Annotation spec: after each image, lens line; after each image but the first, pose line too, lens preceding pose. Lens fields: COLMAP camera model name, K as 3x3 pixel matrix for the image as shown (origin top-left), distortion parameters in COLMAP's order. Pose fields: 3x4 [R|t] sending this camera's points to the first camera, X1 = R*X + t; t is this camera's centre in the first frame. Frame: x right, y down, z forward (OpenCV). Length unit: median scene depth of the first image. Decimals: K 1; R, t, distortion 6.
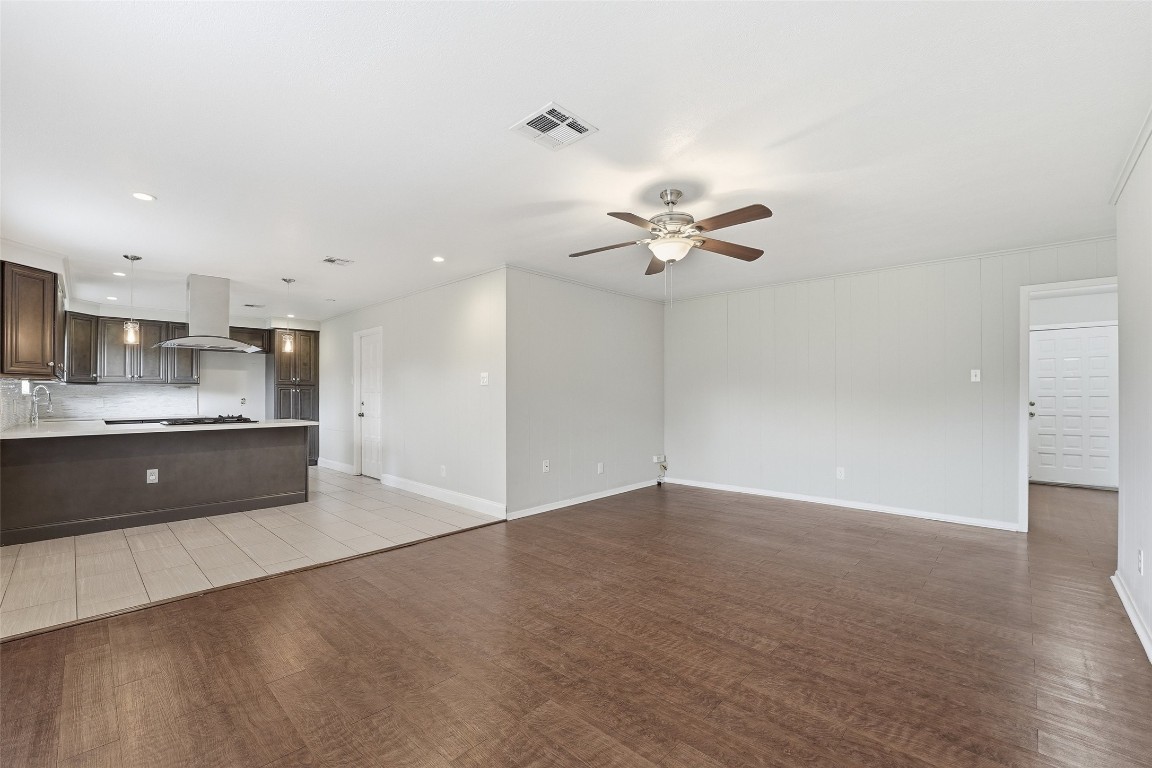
lens RADIAL K [[476.3, 0, 577.1], [0, 476.3, 388.4], [0, 0, 1]] dist [-0.040552, 0.007671]
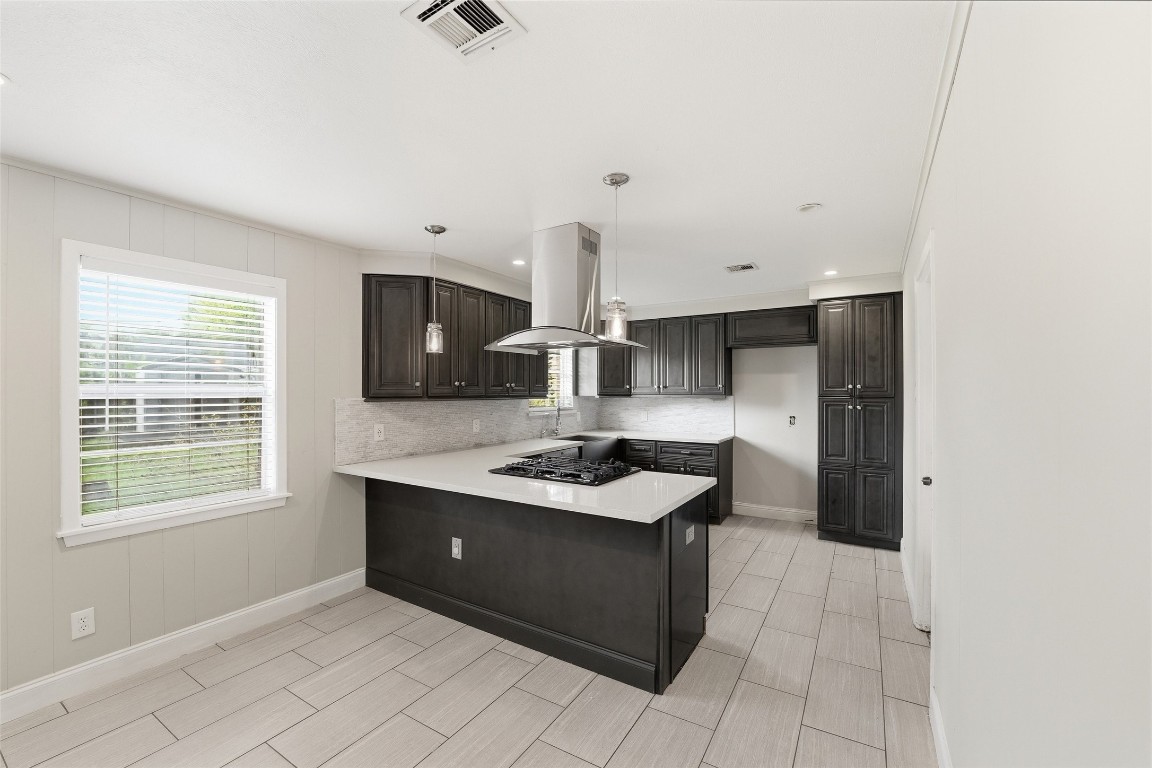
lens RADIAL K [[472.2, 0, 576.0], [0, 472.2, 384.0], [0, 0, 1]] dist [-0.025701, 0.000141]
pose [[0.186527, -0.009636, -0.982403, -0.155929], [0.011499, 0.999905, -0.007625, -0.028339], [0.982383, -0.009874, 0.186620, 0.744356]]
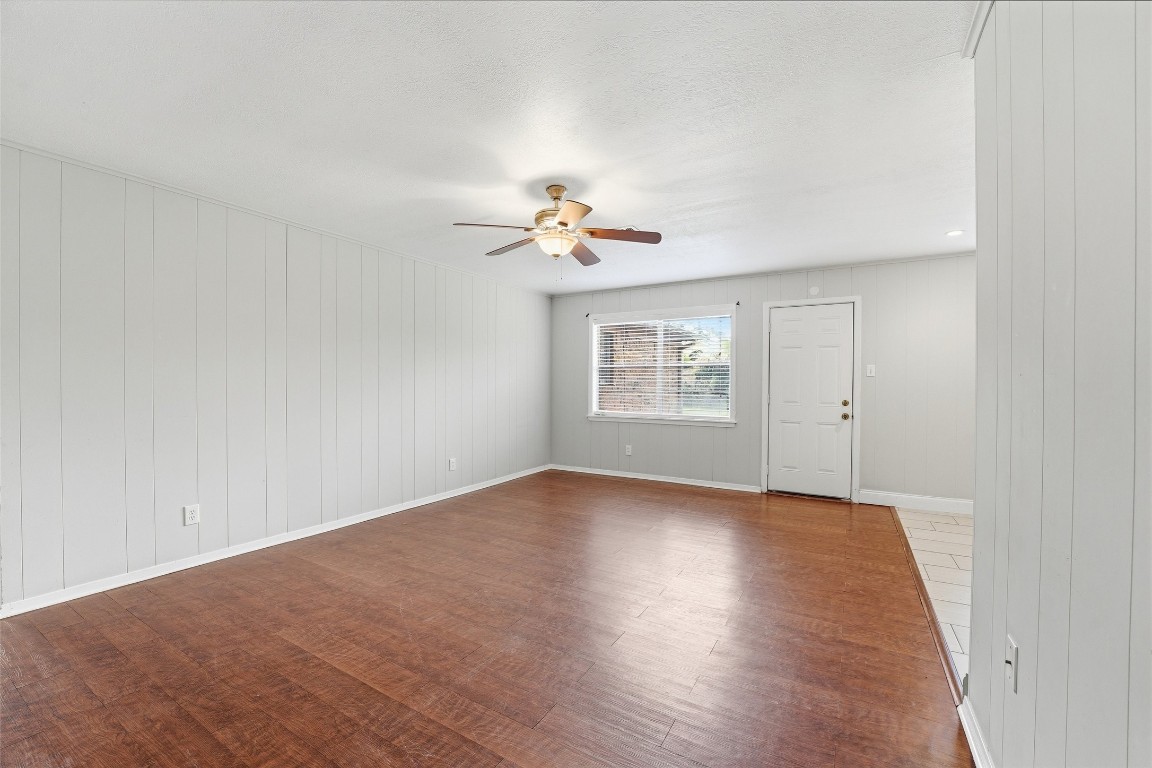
lens RADIAL K [[461.8, 0, 576.0], [0, 461.8, 384.0], [0, 0, 1]] dist [-0.001937, -0.000015]
pose [[-0.975203, 0.000184, -0.221312, 0.183833], [0.000866, 0.999995, -0.002985, 0.006210], [0.221310, -0.003103, -0.975199, 0.965749]]
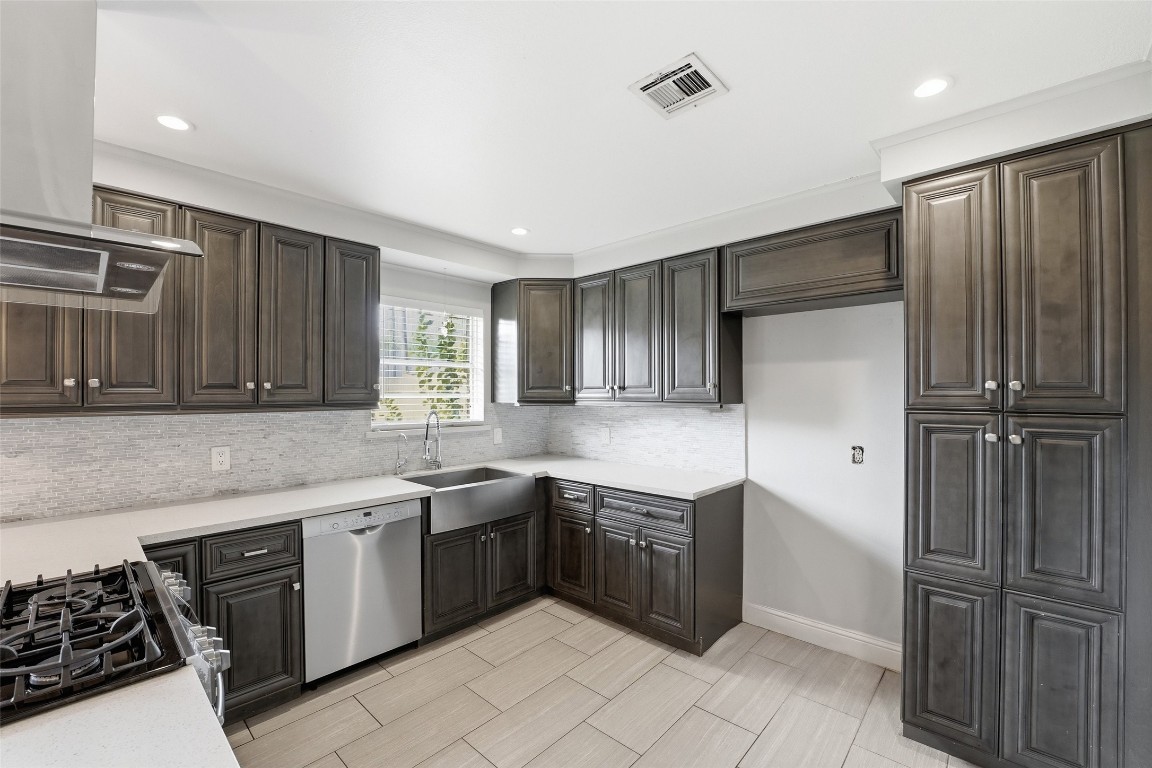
lens RADIAL K [[476.3, 0, 577.1], [0, 476.3, 388.4], [0, 0, 1]] dist [-0.040552, 0.007671]
pose [[0.000364, -0.003573, -0.999994, -0.497025], [0.014659, 0.999886, -0.003568, -0.025882], [0.999892, -0.014658, 0.000416, 1.036517]]
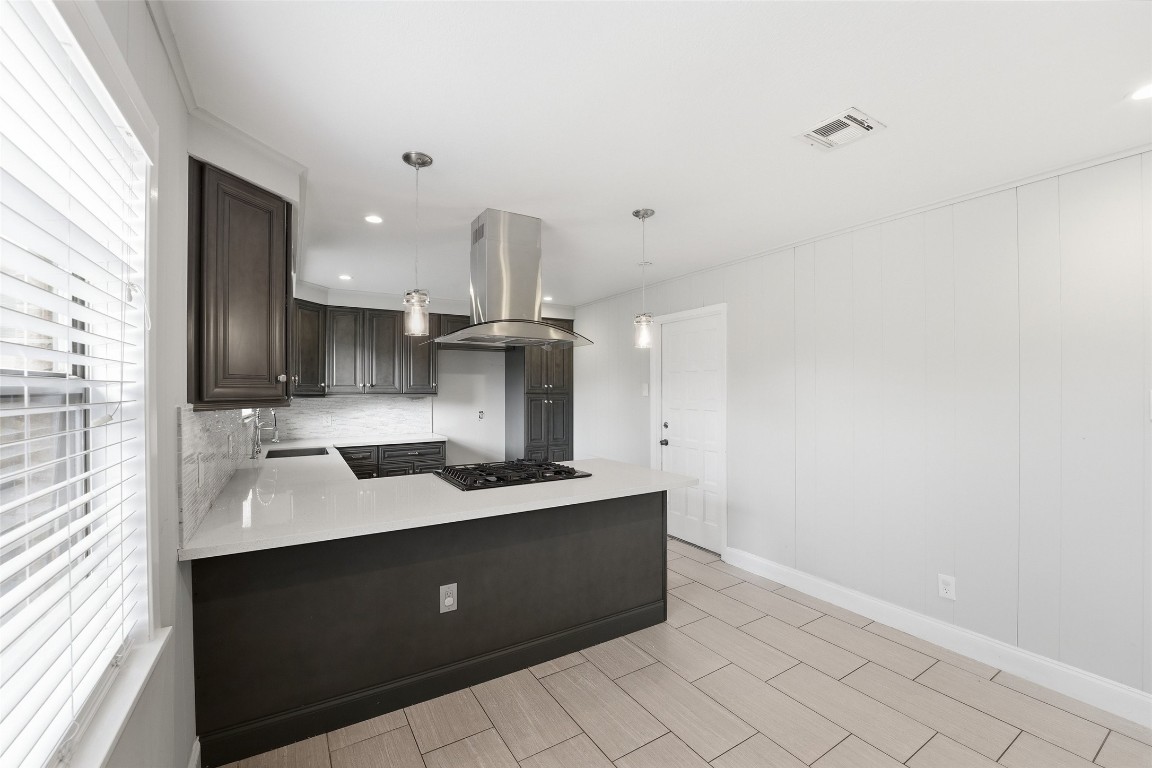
lens RADIAL K [[472.2, 0, 576.0], [0, 472.2, 384.0], [0, 0, 1]] dist [-0.025701, 0.000141]
pose [[0.962583, -0.001206, -0.270986, -0.460585], [0.001919, 0.999995, 0.002367, -0.031438], [0.270982, -0.002798, 0.962580, 0.389521]]
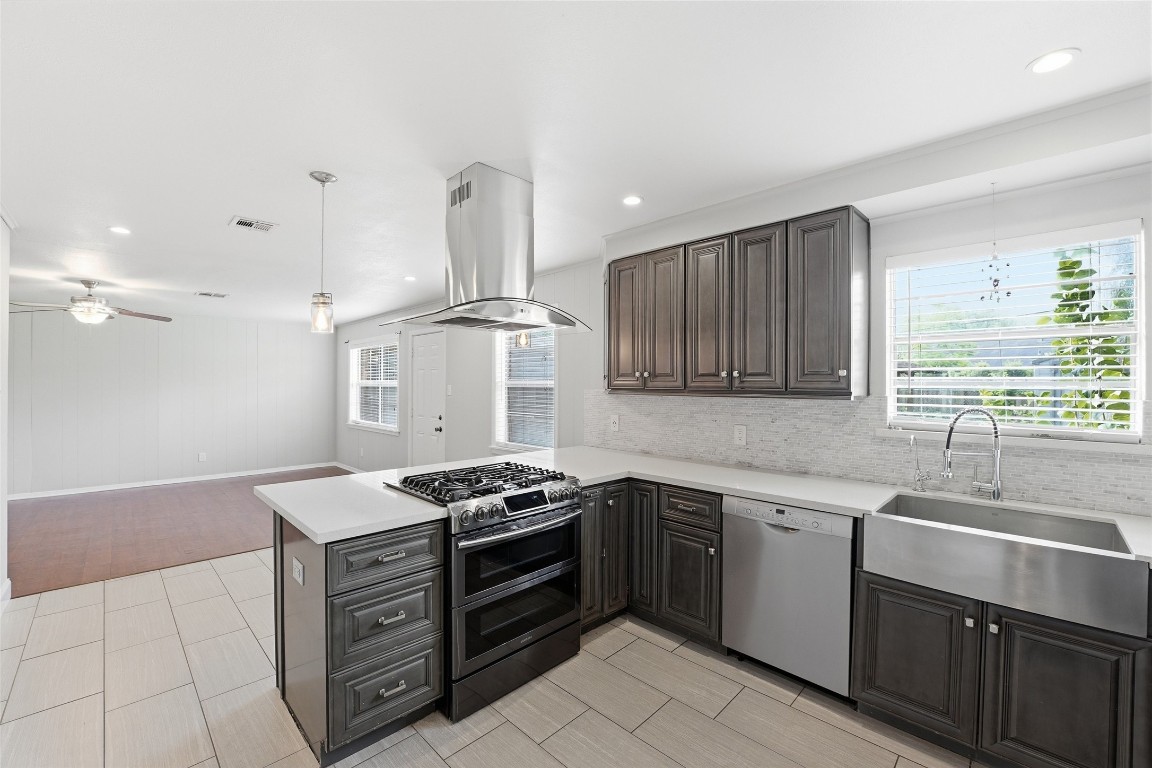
lens RADIAL K [[472.2, 0, 576.0], [0, 472.2, 384.0], [0, 0, 1]] dist [-0.025701, 0.000141]
pose [[-0.999393, 0.005926, 0.034329, -0.745462], [0.005683, 0.999958, -0.007178, -0.021940], [-0.034370, -0.006979, -0.999385, 1.225660]]
